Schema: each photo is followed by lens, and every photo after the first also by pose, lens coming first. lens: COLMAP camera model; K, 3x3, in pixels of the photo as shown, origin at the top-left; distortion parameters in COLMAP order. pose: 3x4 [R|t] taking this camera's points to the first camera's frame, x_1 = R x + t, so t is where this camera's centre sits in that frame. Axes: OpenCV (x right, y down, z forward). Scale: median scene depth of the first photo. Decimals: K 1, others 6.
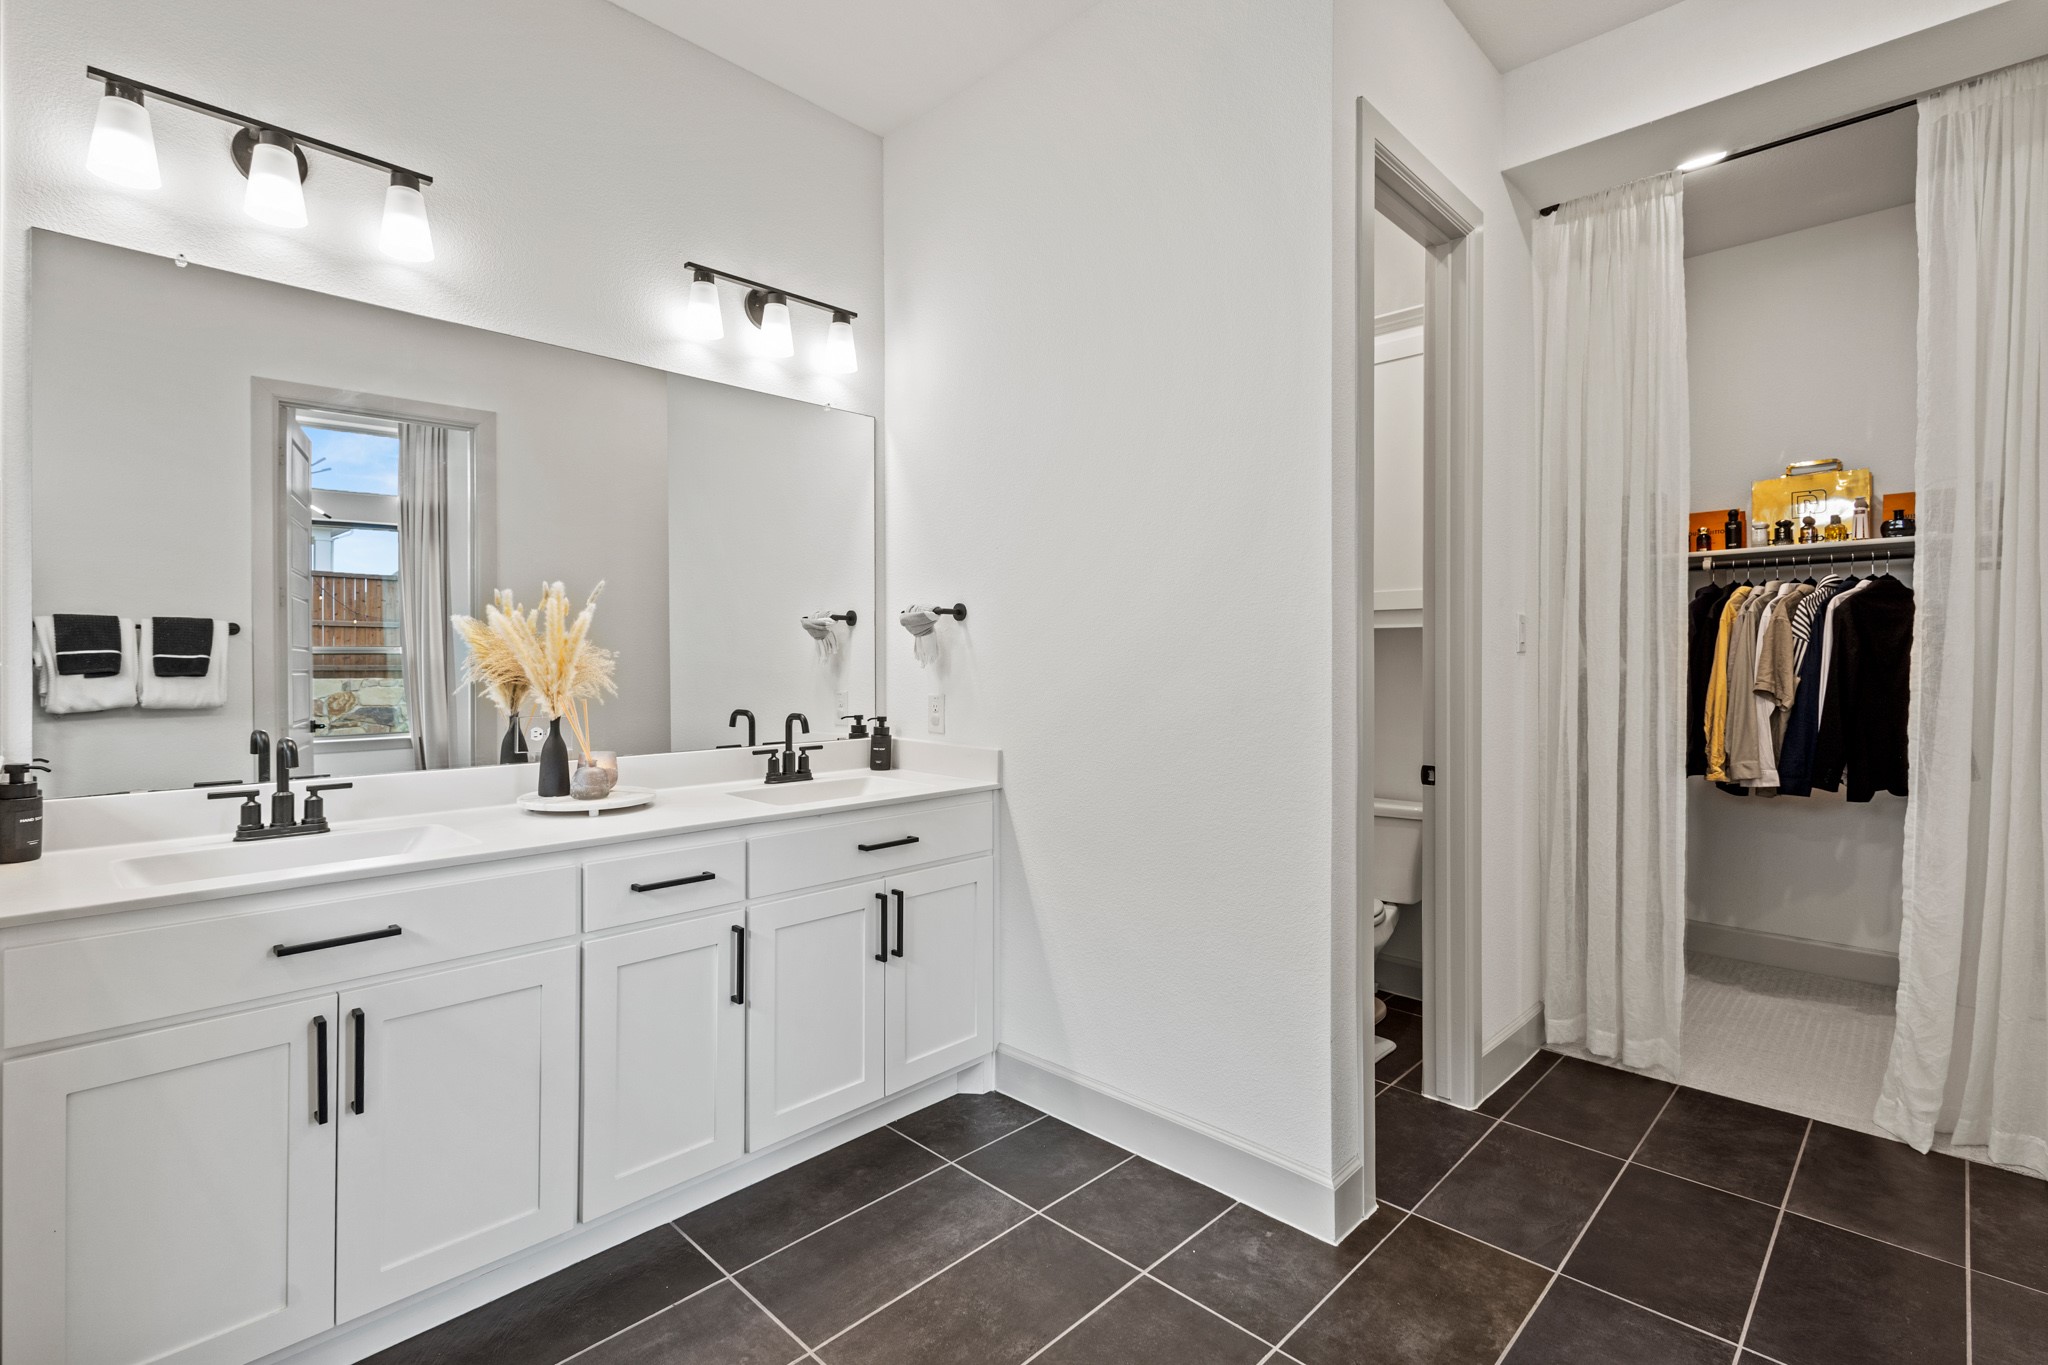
lens RADIAL K [[944.1, 0, 1027.7], [0, 944.1, 664.4], [0, 0, 1]] dist [0.000725, -0.001013]
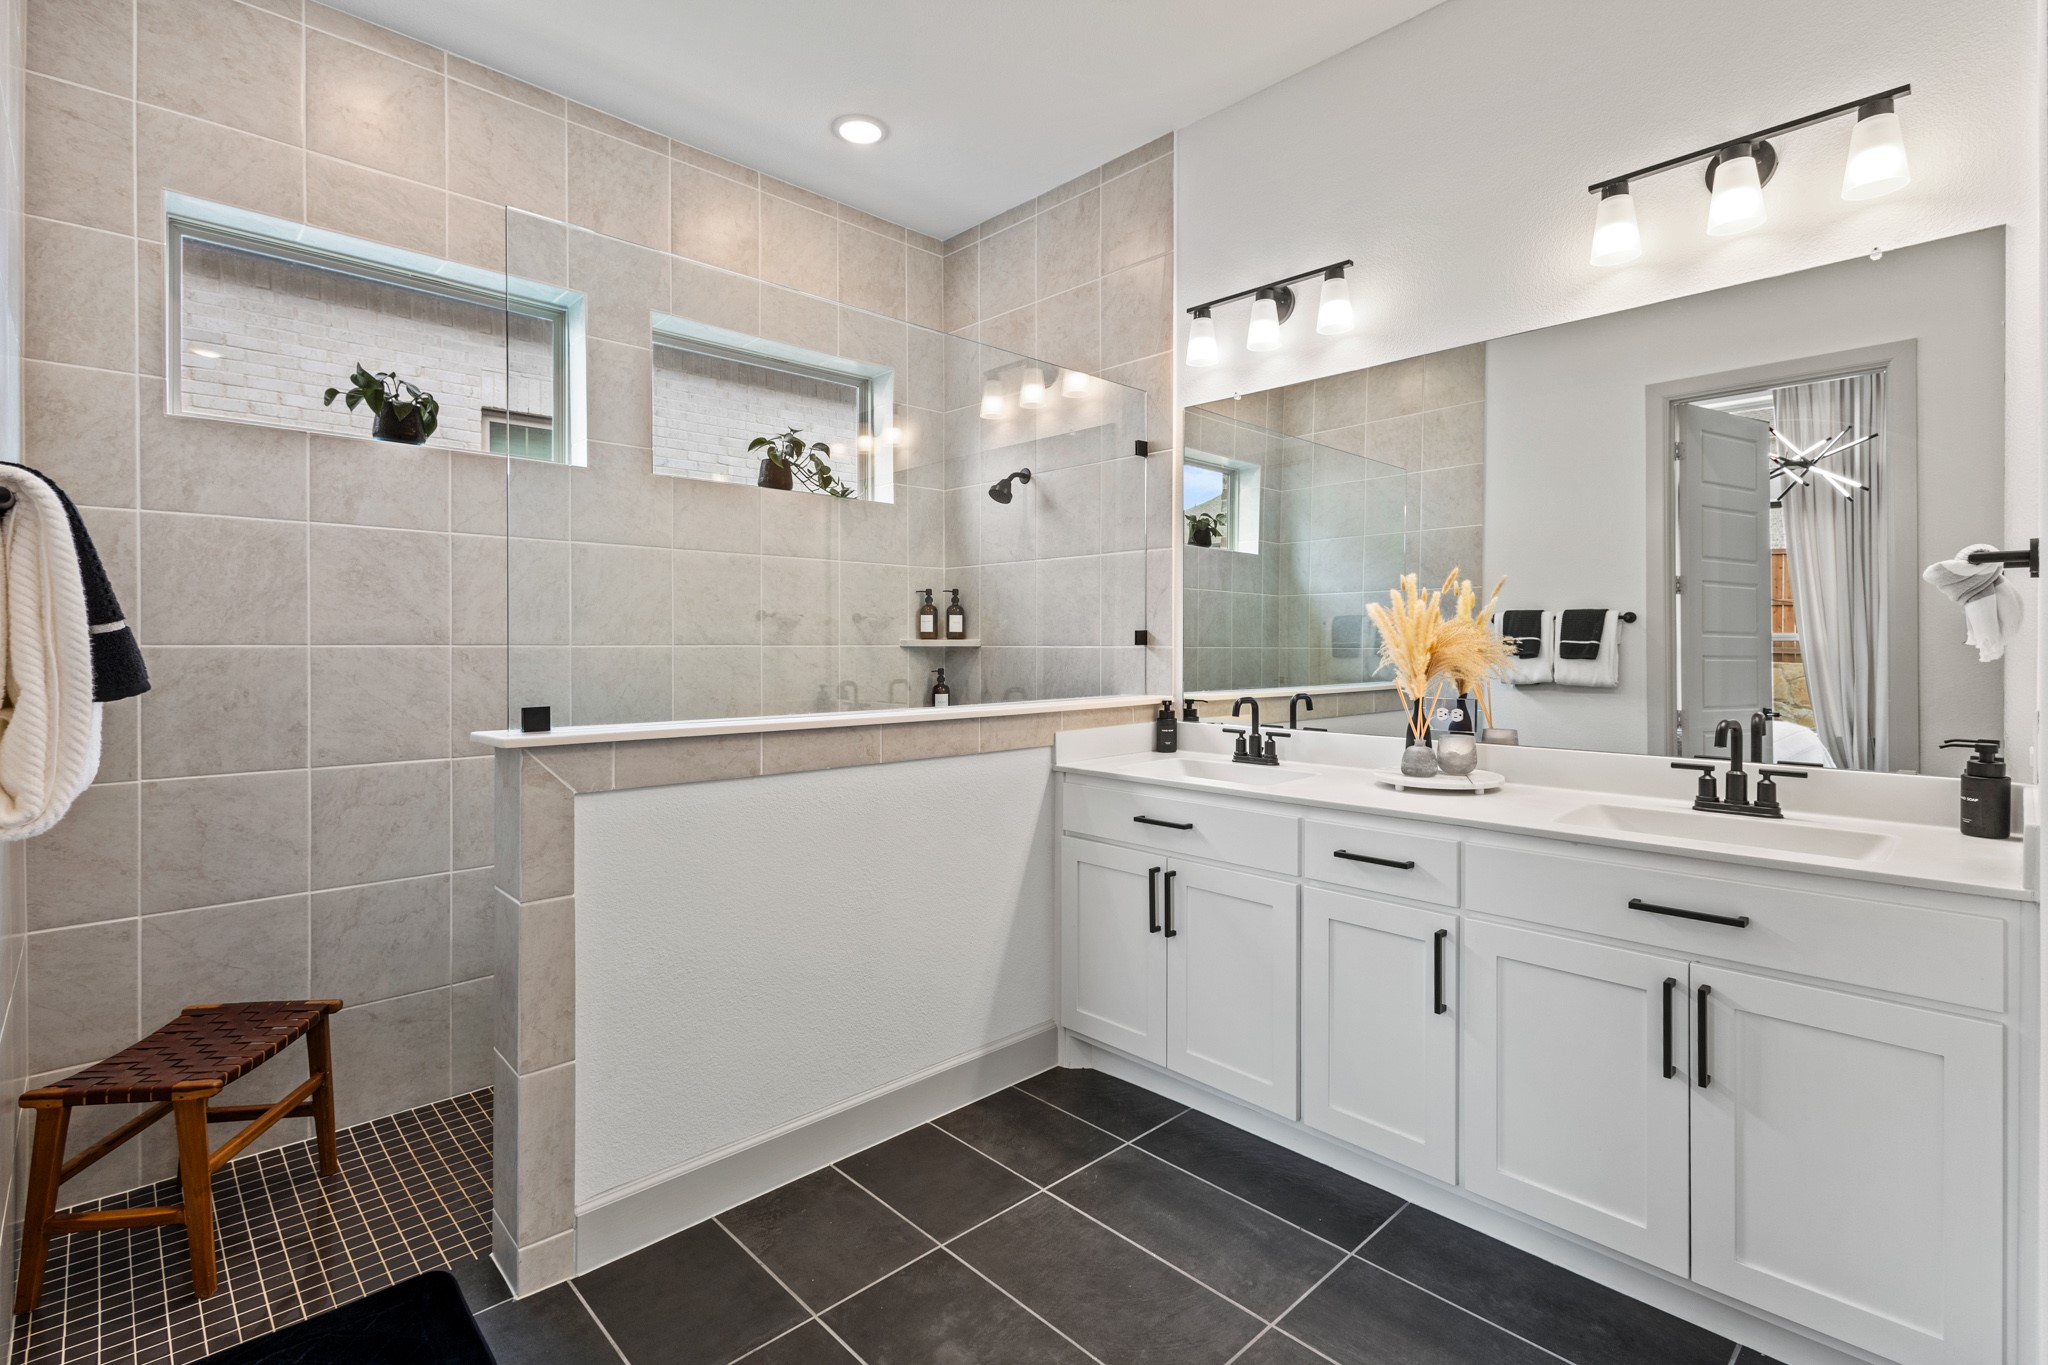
lens RADIAL K [[944.1, 0, 1077.7], [0, 944.1, 659.4], [0, 0, 1]] dist [0.000725, -0.001013]
pose [[-0.017096, 0.015746, -0.999730, 0.356393], [-0.005691, 0.999858, 0.015846, -0.002212], [0.999838, 0.005960, -0.017004, 0.372325]]
